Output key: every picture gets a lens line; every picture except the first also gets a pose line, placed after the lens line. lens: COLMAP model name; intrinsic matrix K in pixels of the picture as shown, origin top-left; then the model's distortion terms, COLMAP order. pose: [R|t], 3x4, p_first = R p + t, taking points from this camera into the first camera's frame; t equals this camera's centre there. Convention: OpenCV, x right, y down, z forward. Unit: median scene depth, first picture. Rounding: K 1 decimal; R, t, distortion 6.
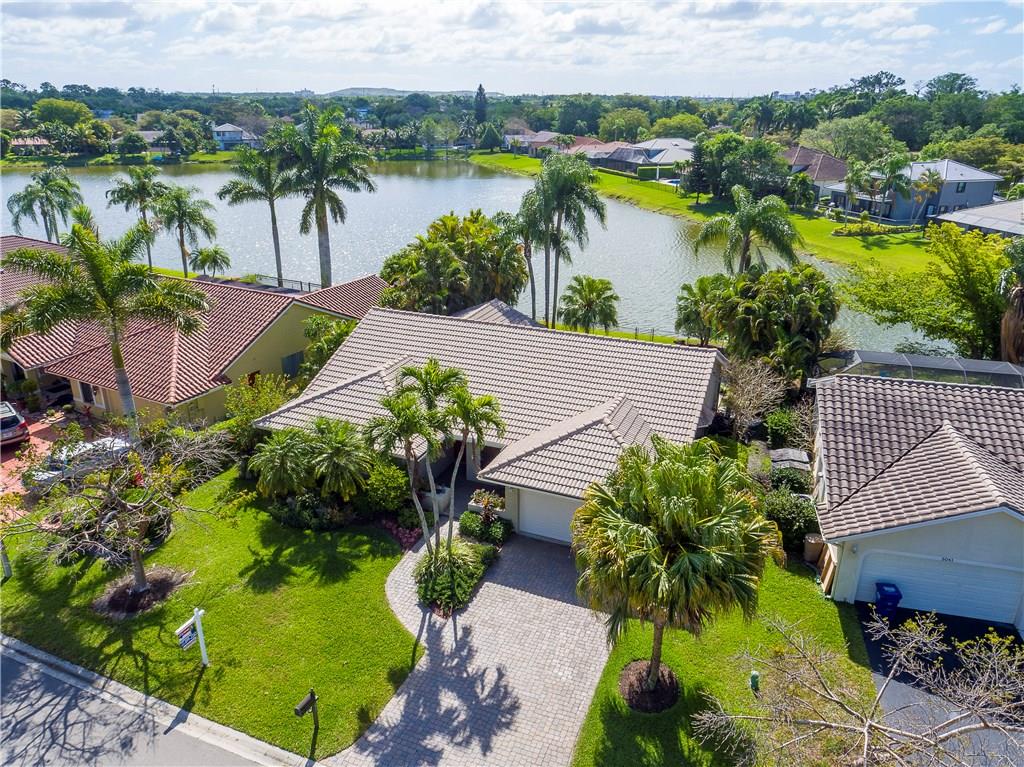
lens RADIAL K [[721.5, 0, 512.7], [0, 721.5, 384.3], [0, 0, 1]] dist [-0.002237, -0.004799]
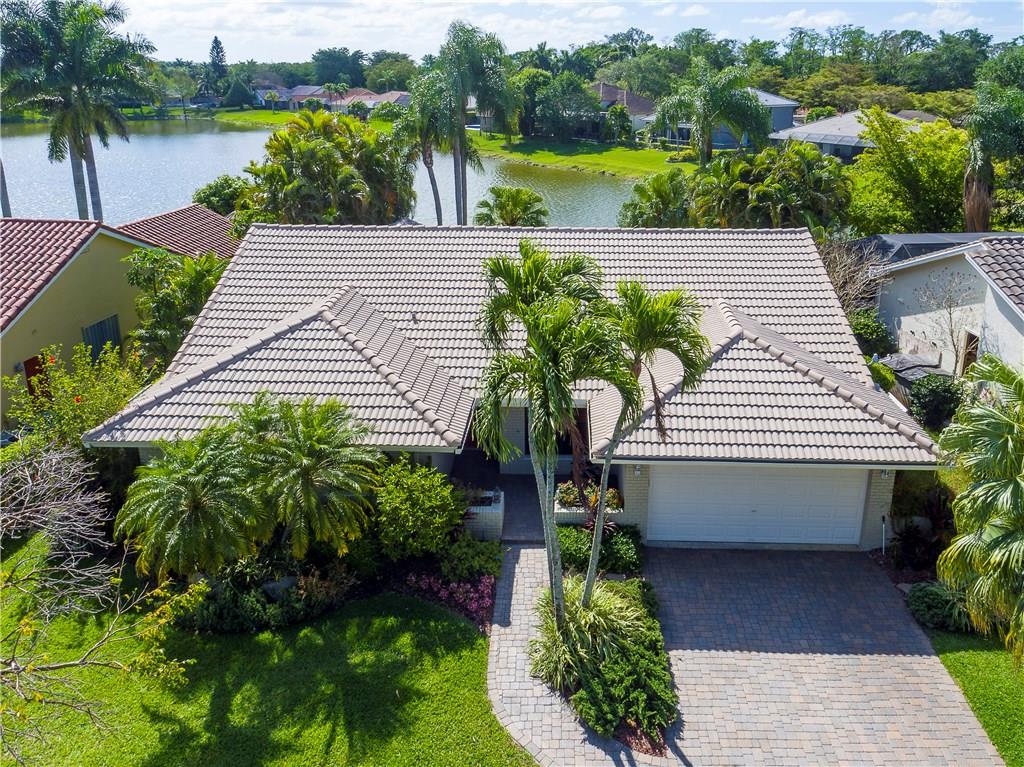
lens RADIAL K [[721.5, 0, 501.8], [0, 721.5, 301.8], [0, 0, 1]] dist [-0.002237, -0.004799]
pose [[0.930207, -0.099430, 0.353312, -0.215827], [0.132325, 0.988722, -0.070139, 0.027935], [-0.342353, 0.111996, 0.932873, 0.355533]]
